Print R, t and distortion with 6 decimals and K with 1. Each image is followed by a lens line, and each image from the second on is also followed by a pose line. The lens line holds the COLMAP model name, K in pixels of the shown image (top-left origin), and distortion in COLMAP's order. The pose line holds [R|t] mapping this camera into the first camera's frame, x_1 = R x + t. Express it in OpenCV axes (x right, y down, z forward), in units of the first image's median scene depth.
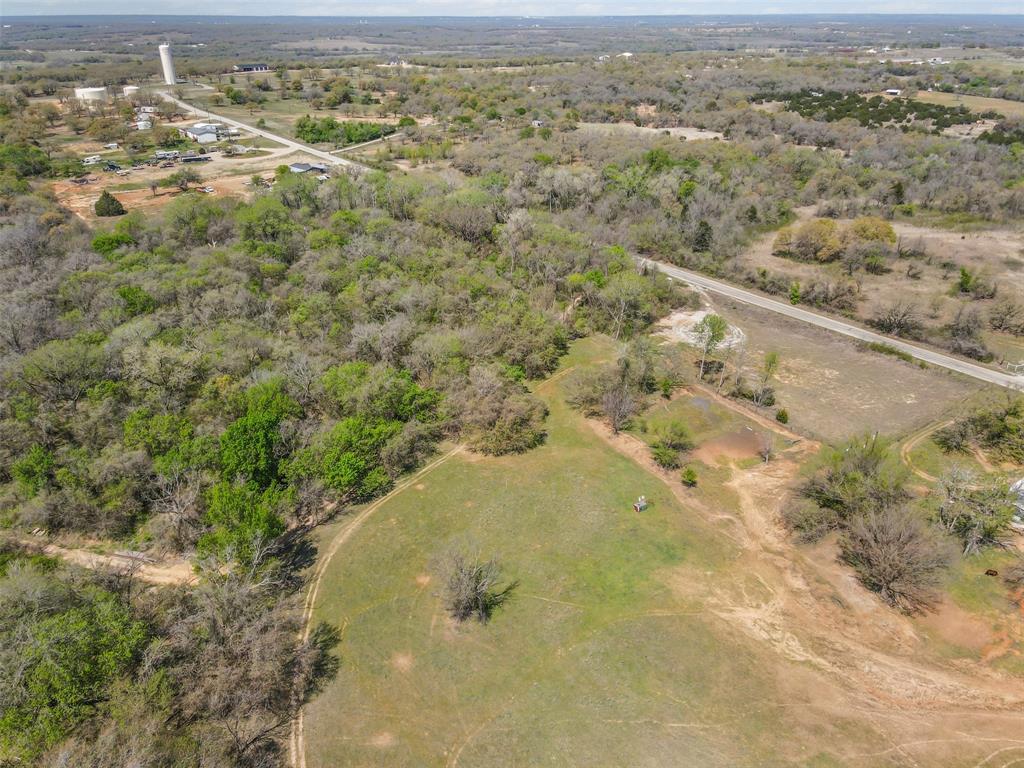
lens RADIAL K [[741.7, 0, 509.6], [0, 741.7, 383.9], [0, 0, 1]] dist [0.026263, -0.008839]
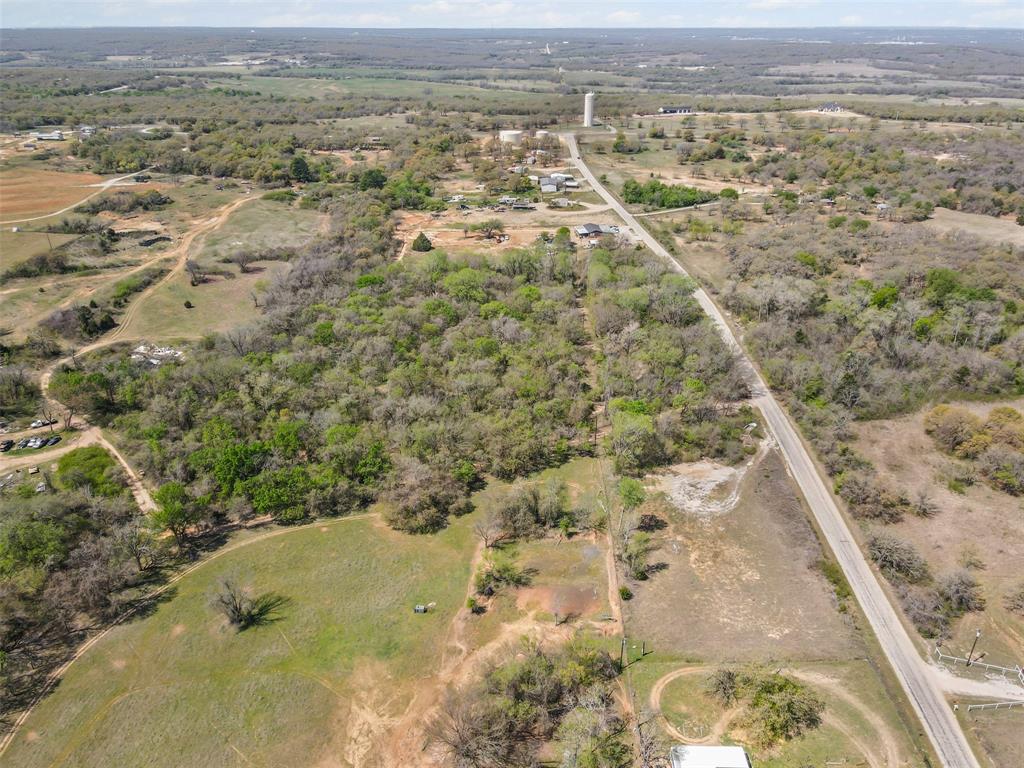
lens RADIAL K [[741.7, 0, 508.5], [0, 741.7, 378.5], [0, 0, 1]] dist [0.026263, -0.008839]
pose [[0.804875, 0.260202, -0.533358, 0.613270], [-0.269526, 0.960989, 0.062090, -0.230925], [0.528708, 0.093779, 0.843608, -0.005897]]
